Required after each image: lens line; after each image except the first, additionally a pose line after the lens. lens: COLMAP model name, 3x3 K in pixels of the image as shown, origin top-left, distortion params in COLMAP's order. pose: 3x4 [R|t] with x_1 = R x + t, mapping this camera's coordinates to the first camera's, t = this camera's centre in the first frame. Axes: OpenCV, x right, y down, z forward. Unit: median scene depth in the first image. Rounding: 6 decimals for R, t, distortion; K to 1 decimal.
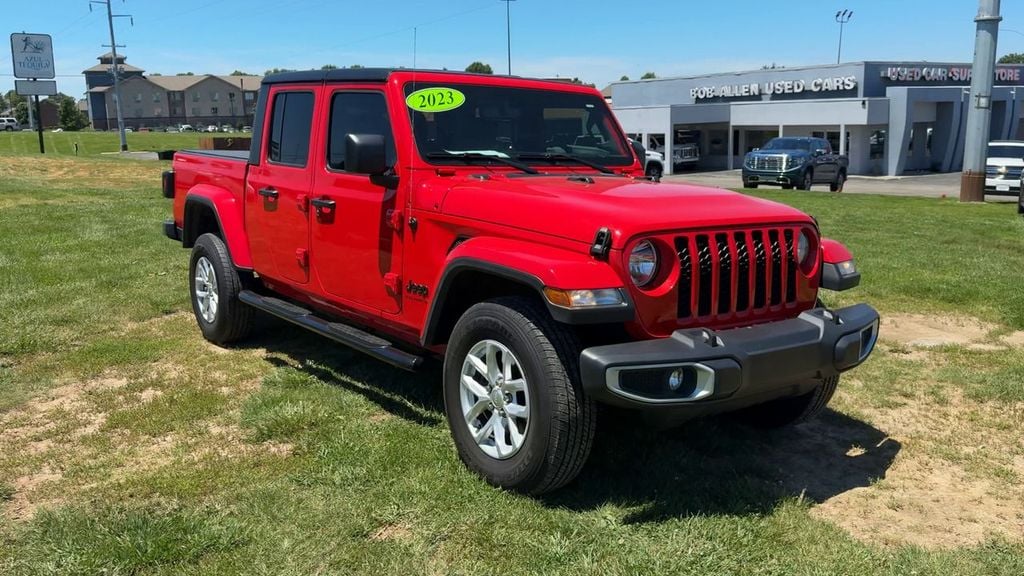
lens RADIAL K [[850.8, 0, 511.1], [0, 850.8, 284.1], [0, 0, 1]] dist [0.039688, -0.081319]
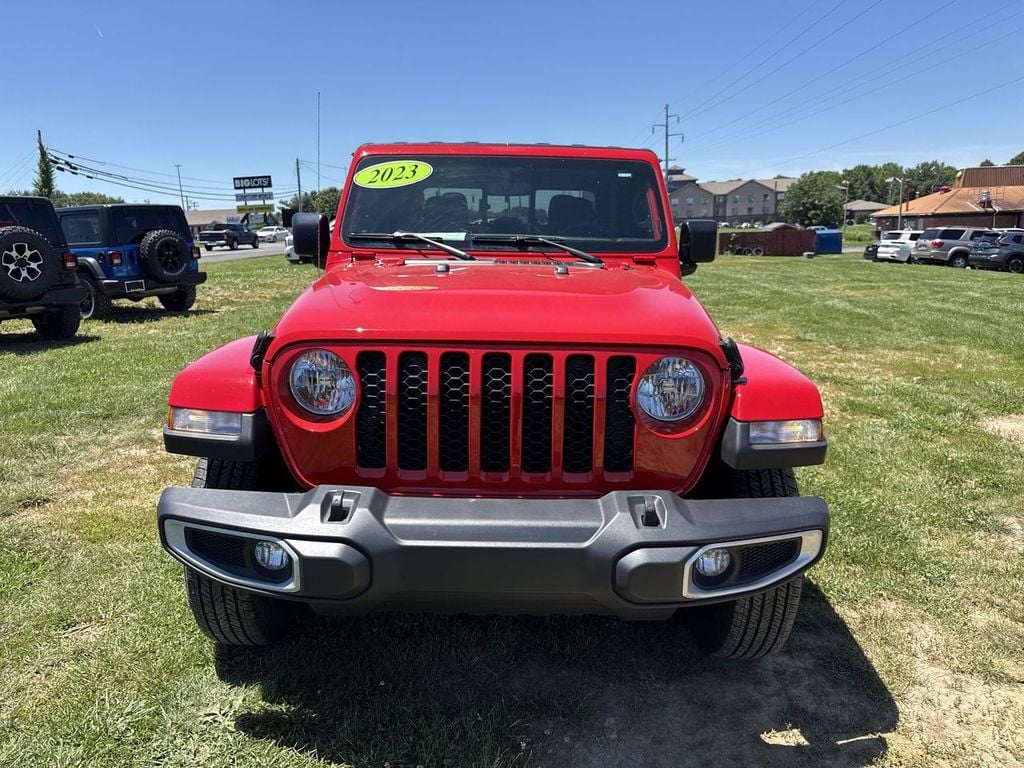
lens RADIAL K [[719.0, 0, 498.2], [0, 719.0, 395.5], [0, 0, 1]] dist [0.021628, -0.033610]
pose [[0.803349, 0.130403, -0.581055, 0.464562], [-0.098741, 0.991392, 0.085976, -0.059781], [0.587265, -0.011694, 0.809310, 0.437739]]
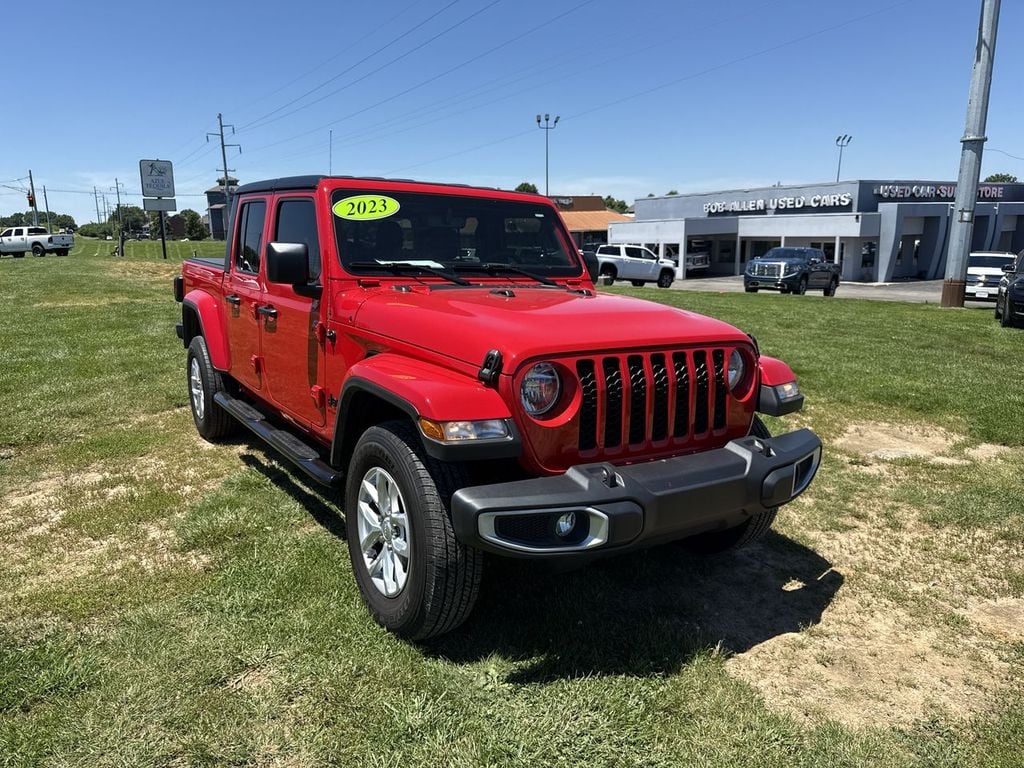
lens RADIAL K [[719.0, 0, 503.7], [0, 719.0, 391.7], [0, 0, 1]] dist [0.021628, -0.033610]
pose [[0.997882, 0.018080, -0.062492, 0.120647], [-0.016243, 0.999425, 0.029775, -0.032247], [0.062995, -0.028696, 0.997601, 0.178759]]
